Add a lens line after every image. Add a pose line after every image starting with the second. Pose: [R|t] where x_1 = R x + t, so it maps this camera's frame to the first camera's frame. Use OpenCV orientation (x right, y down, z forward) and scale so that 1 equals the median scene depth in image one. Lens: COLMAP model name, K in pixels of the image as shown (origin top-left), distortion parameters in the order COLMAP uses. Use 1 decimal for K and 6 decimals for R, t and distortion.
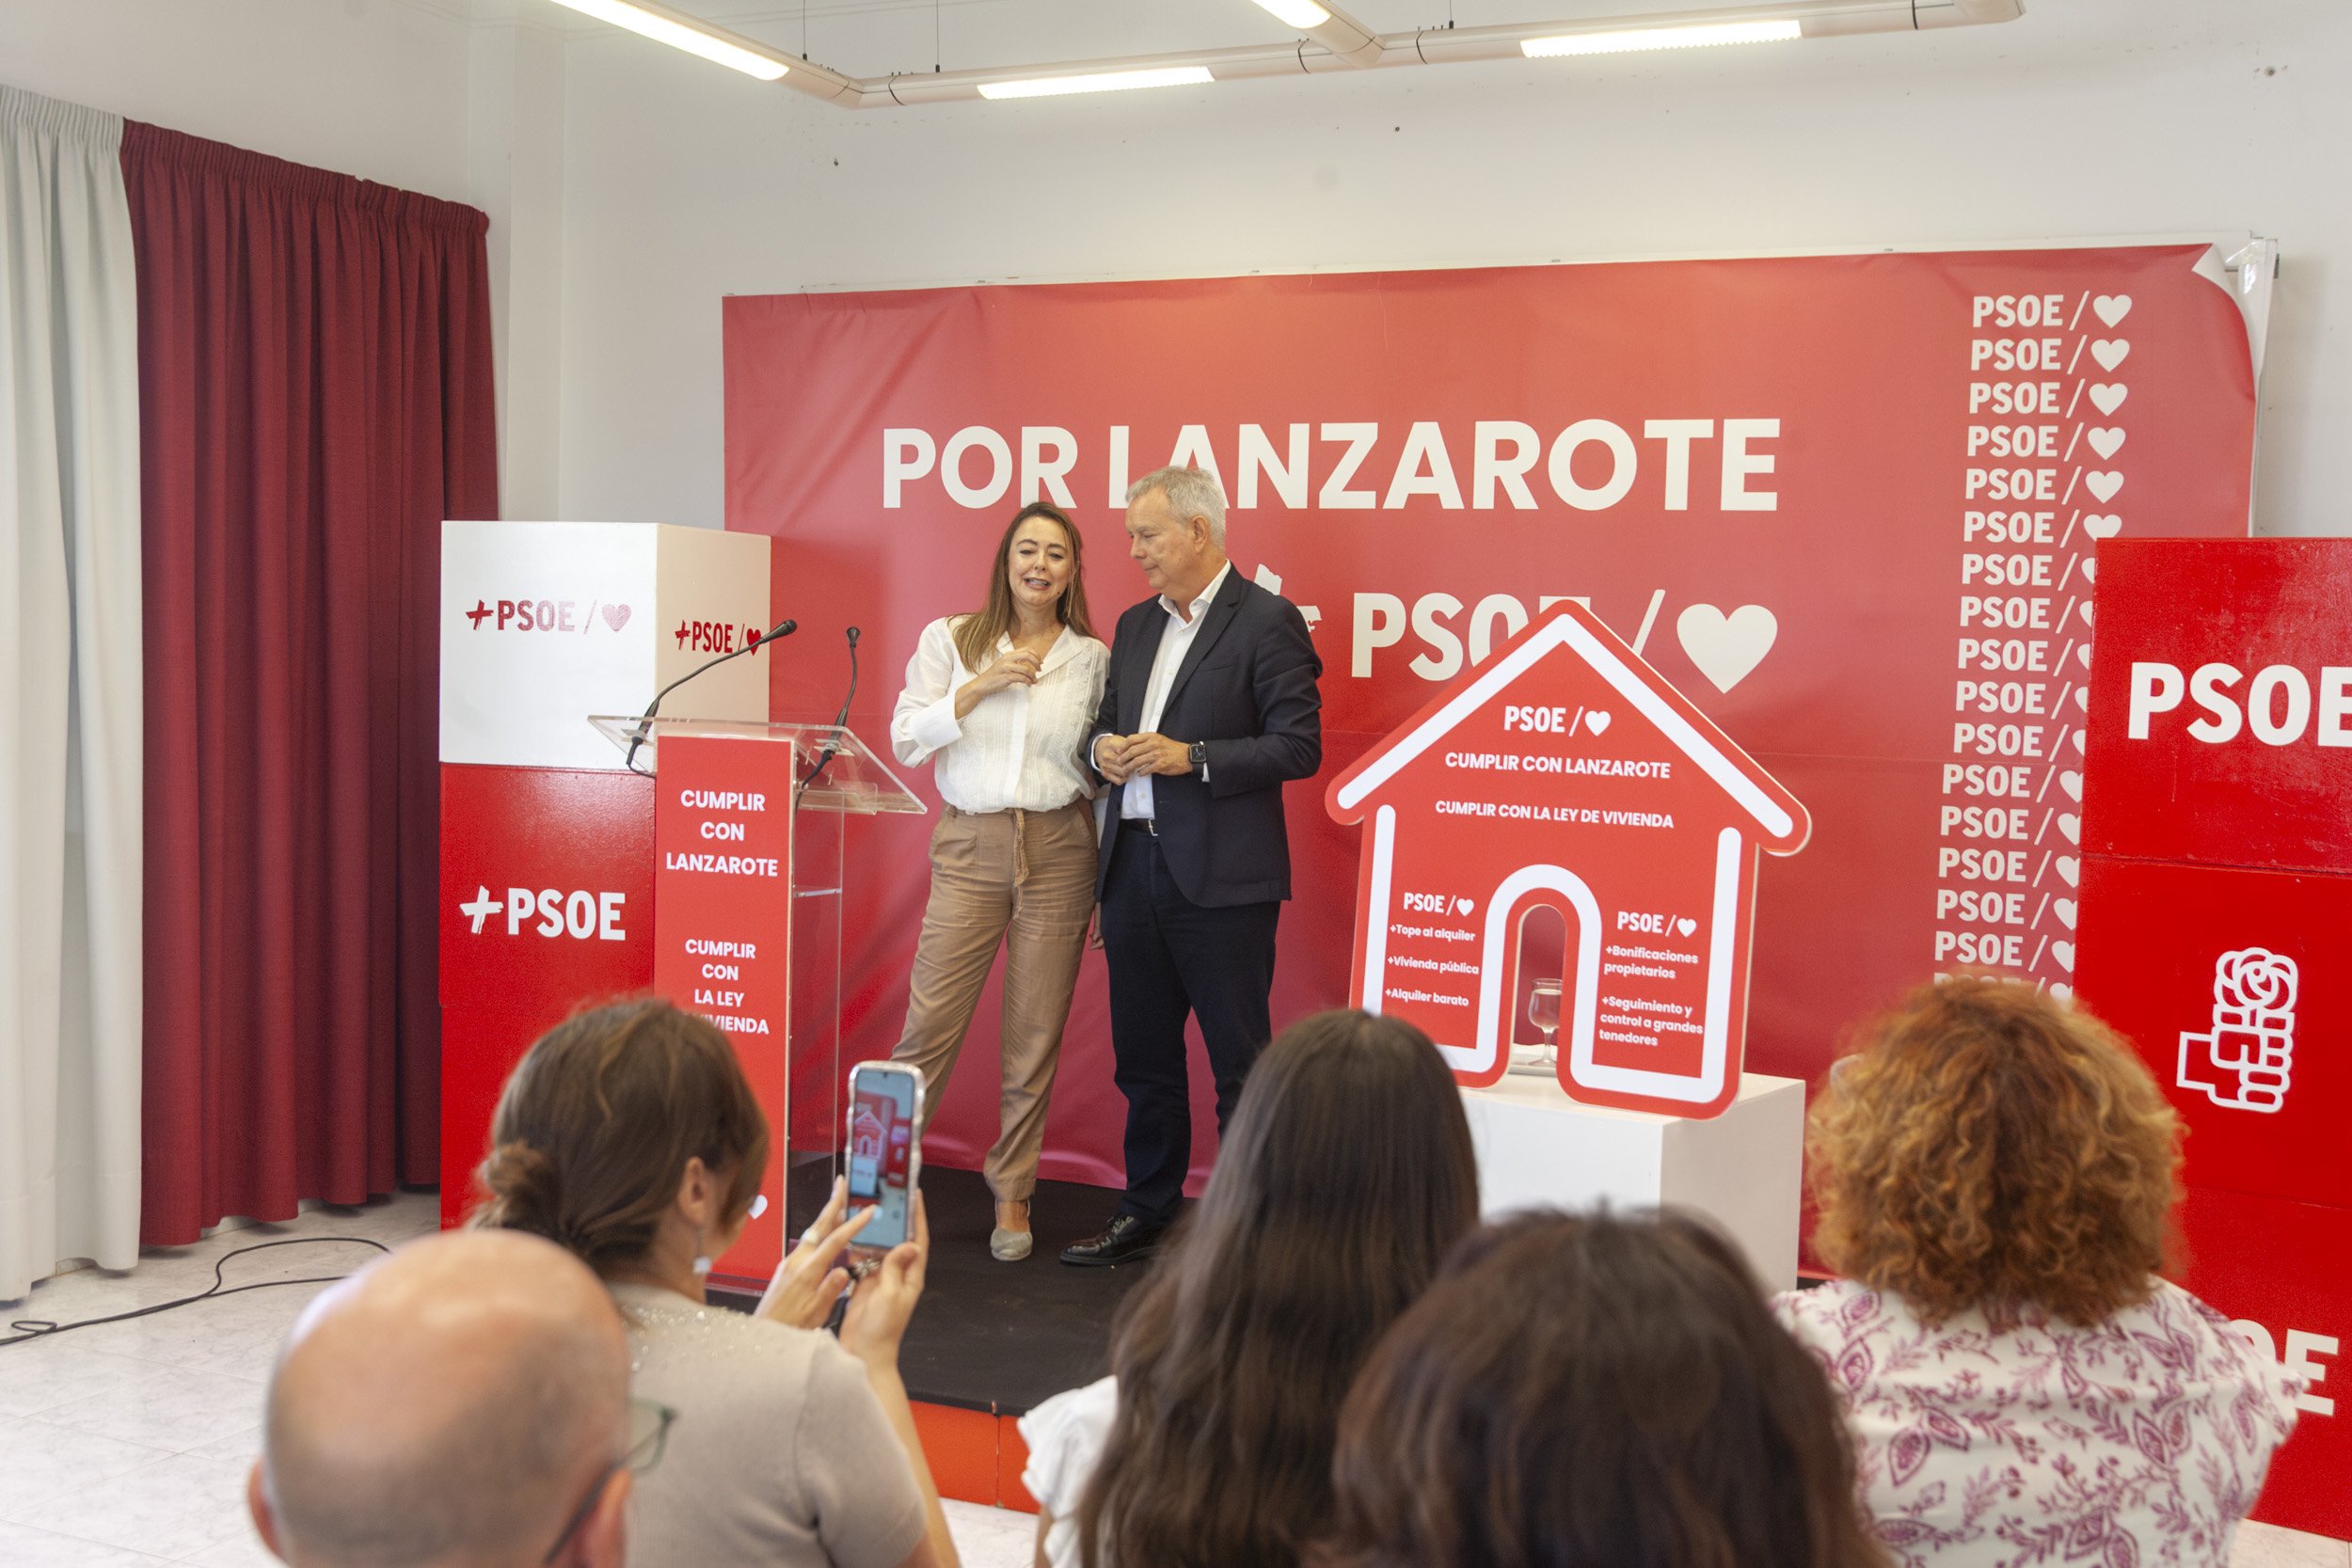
lens RADIAL K [[2468.4, 0, 1199.1], [0, 2468.4, 818.1], [0, 0, 1]] dist [-0.022767, 0.008502]
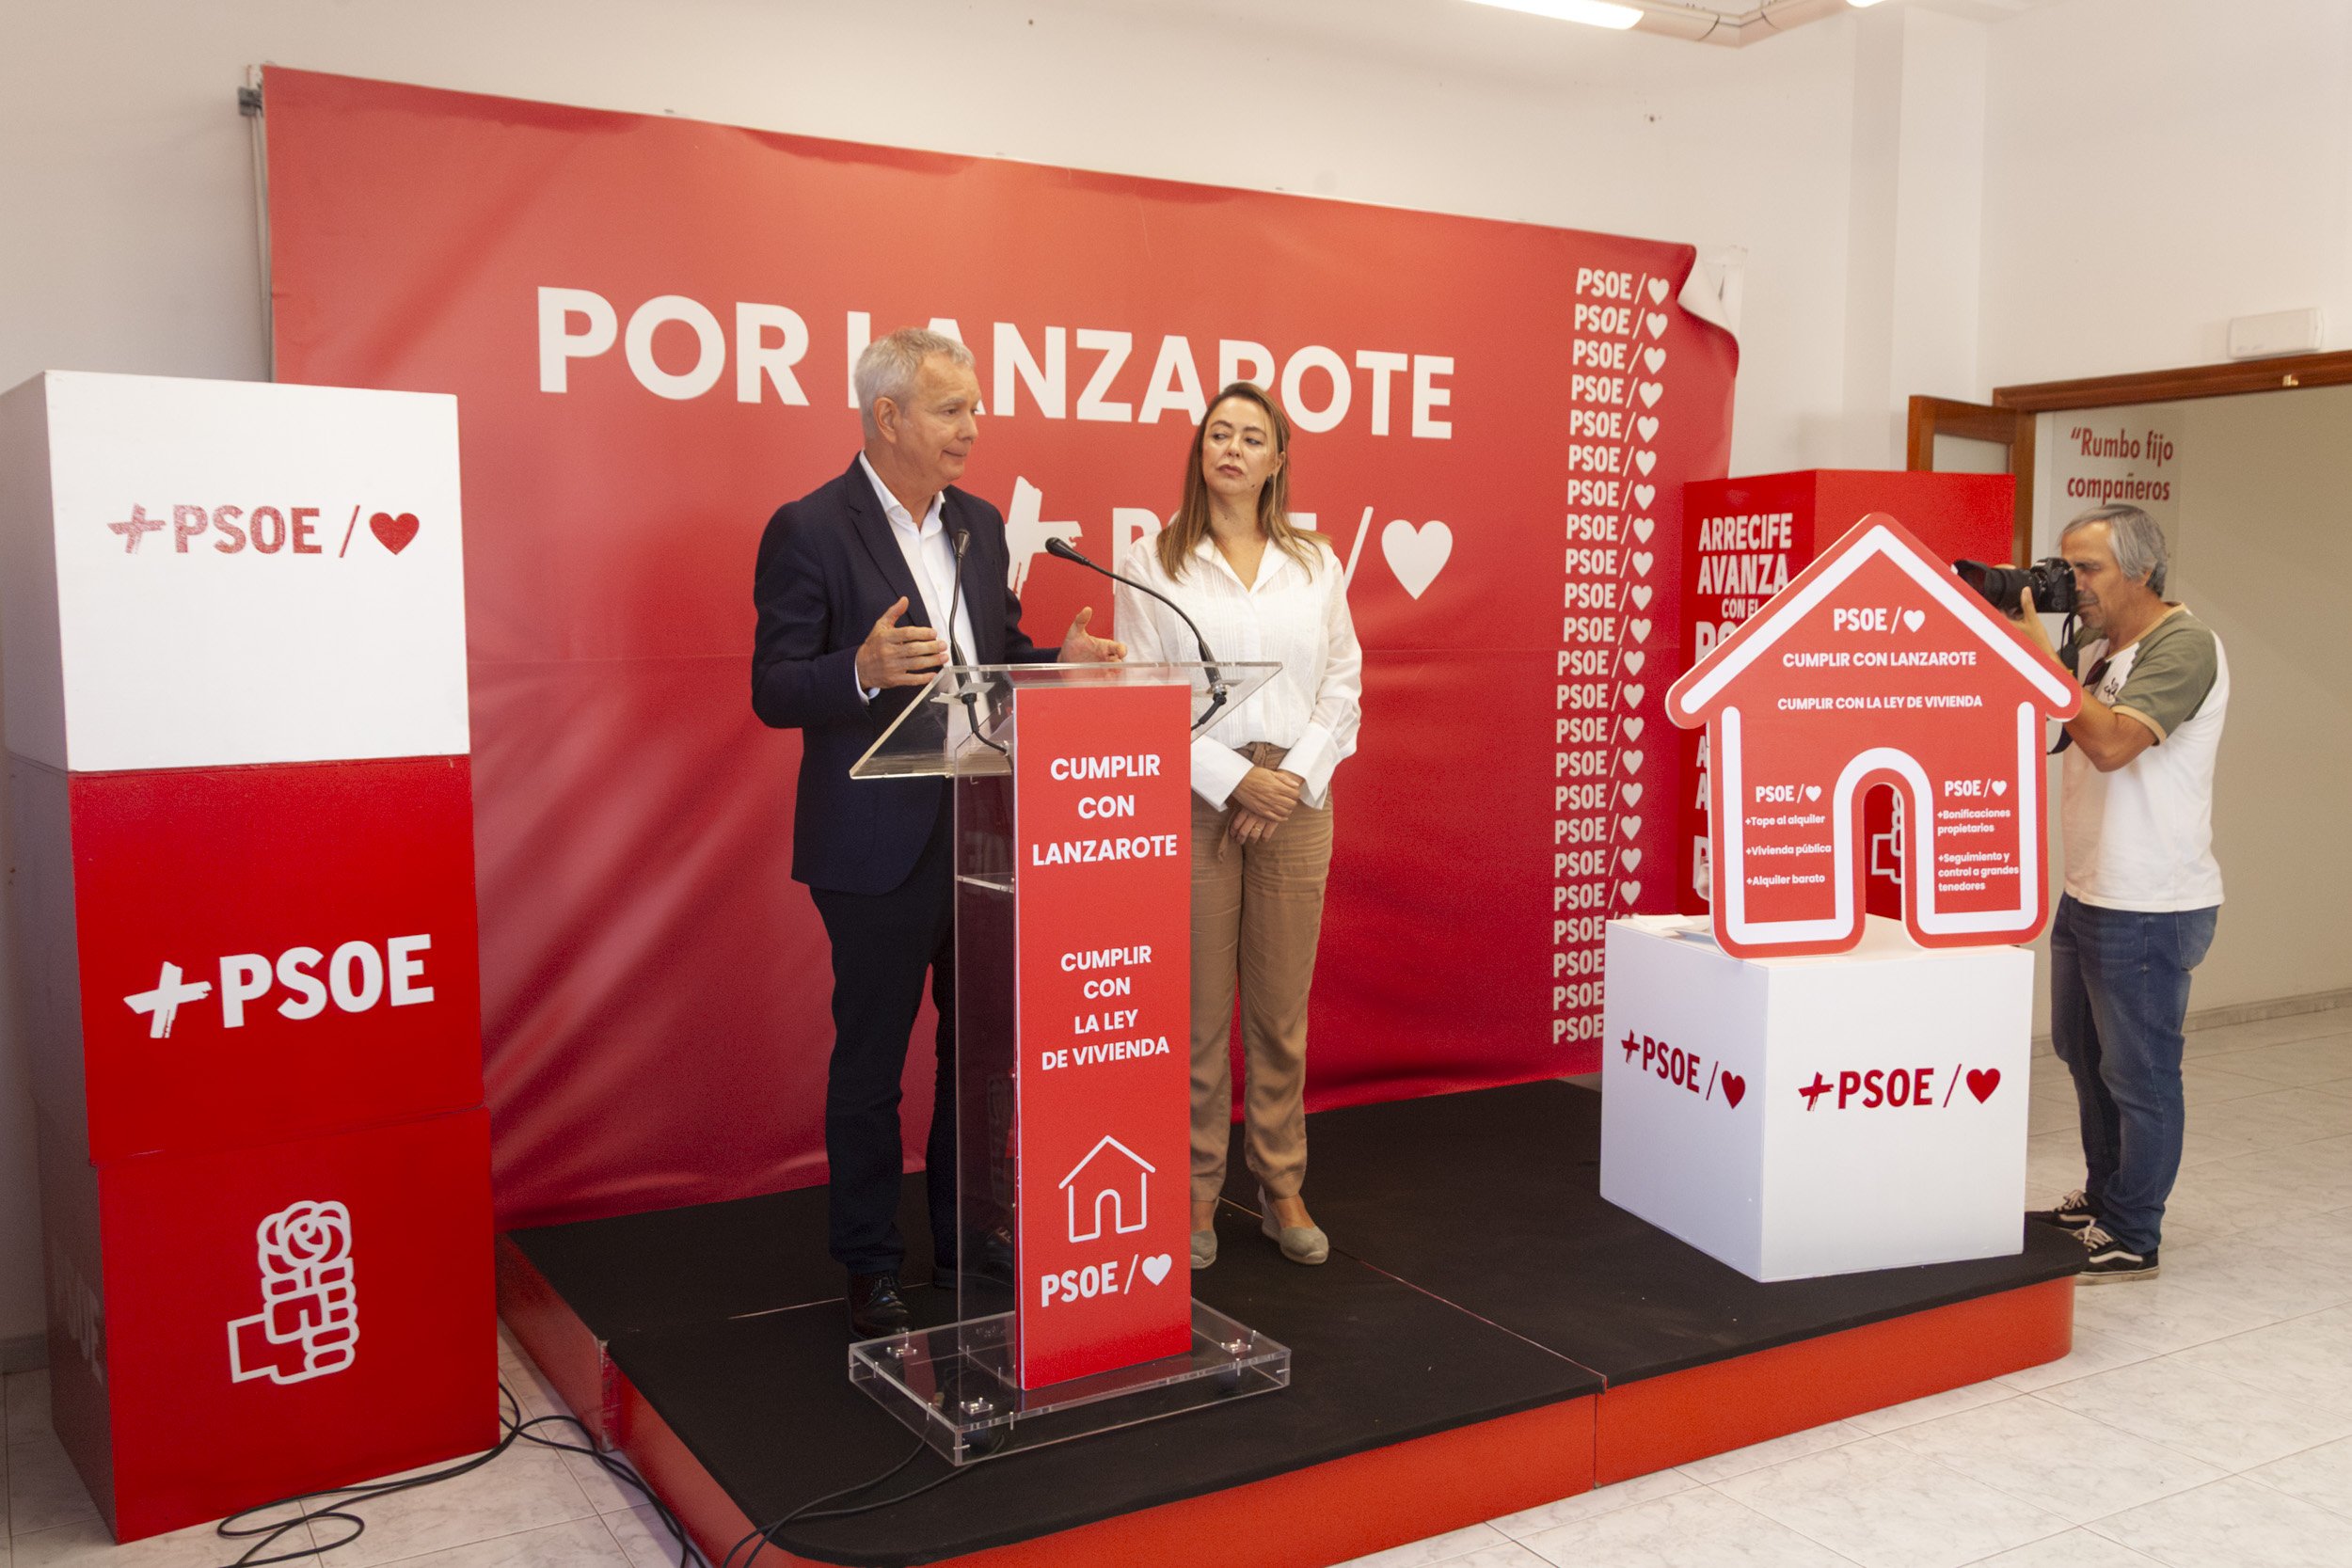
lens RADIAL K [[2061.8, 0, 1176.0], [0, 2061.8, 784.0], [0, 0, 1]] dist [-0.010595, 0.125123]
pose [[0.590254, -0.097205, 0.801344, -0.656979], [0.069647, 0.995154, 0.069414, -0.042601], [-0.804208, 0.014840, 0.594163, 0.562847]]
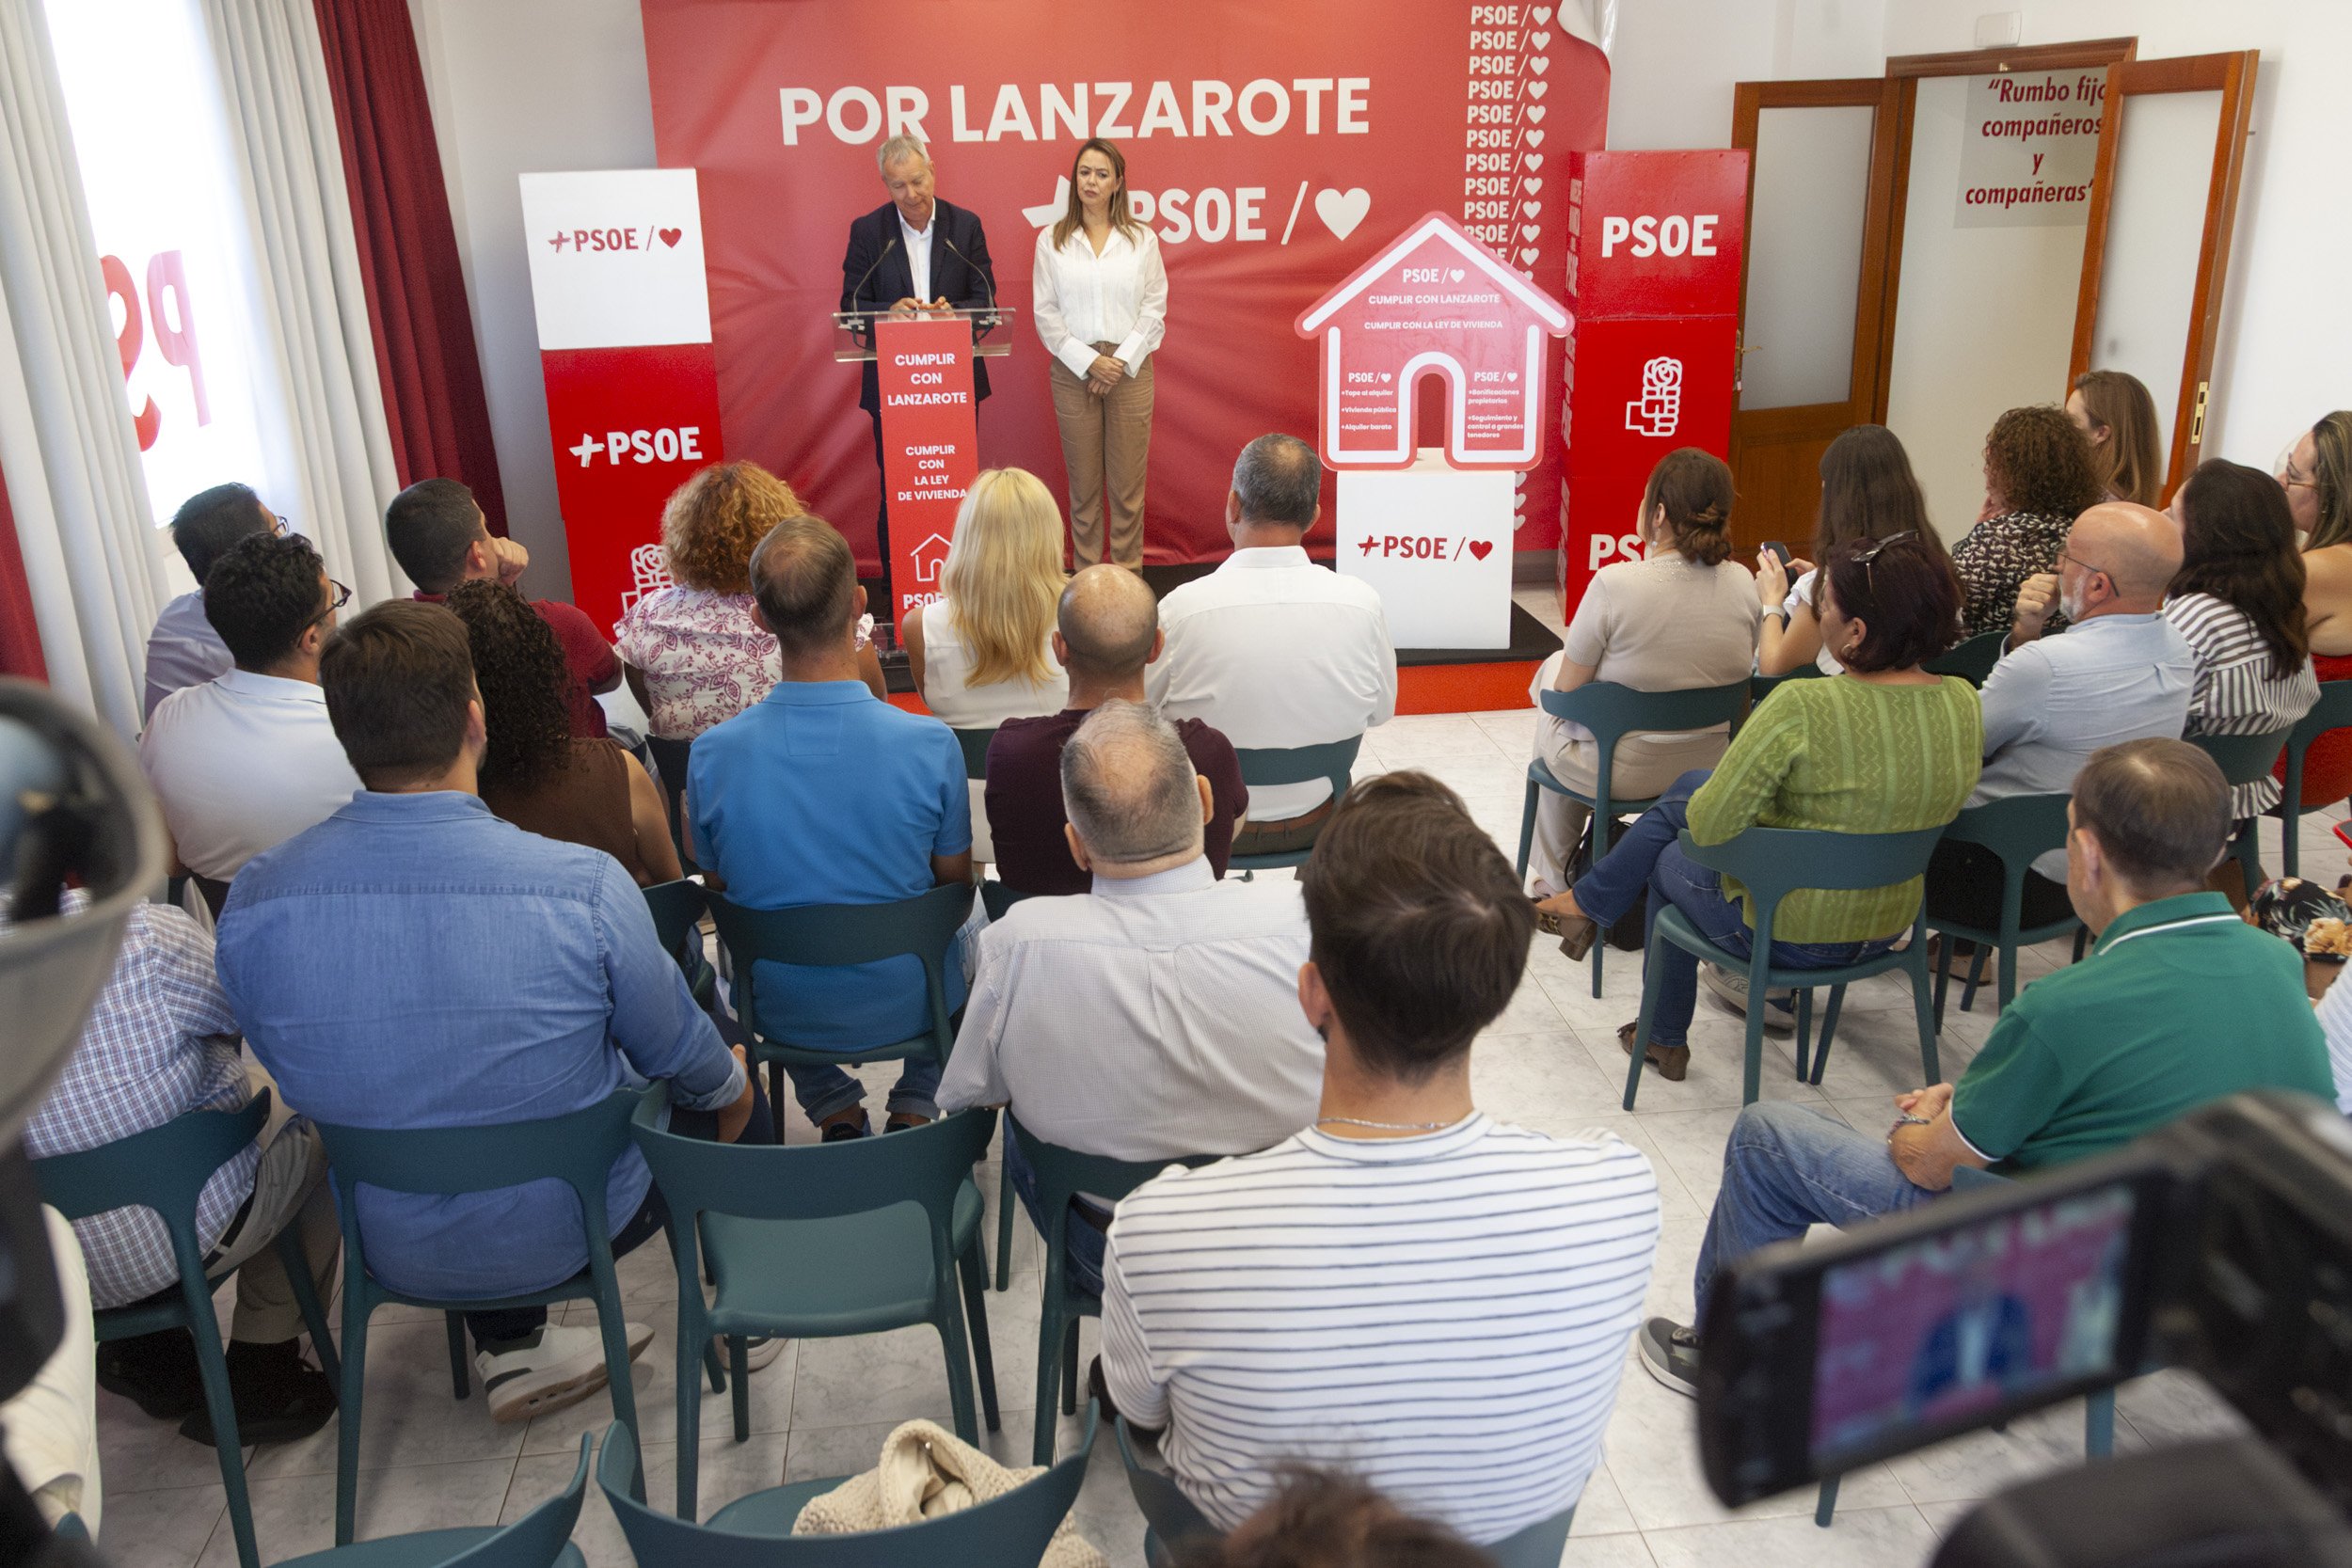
lens RADIAL K [[1961.9, 0, 1176.0], [0, 1961.9, 784.0], [0, 0, 1]] dist [0.001038, 0.016704]
pose [[0.862095, -0.202587, 0.464489, -0.672771], [0.077053, 0.958358, 0.274977, -0.078091], [-0.500854, -0.201266, 0.841806, -0.230751]]
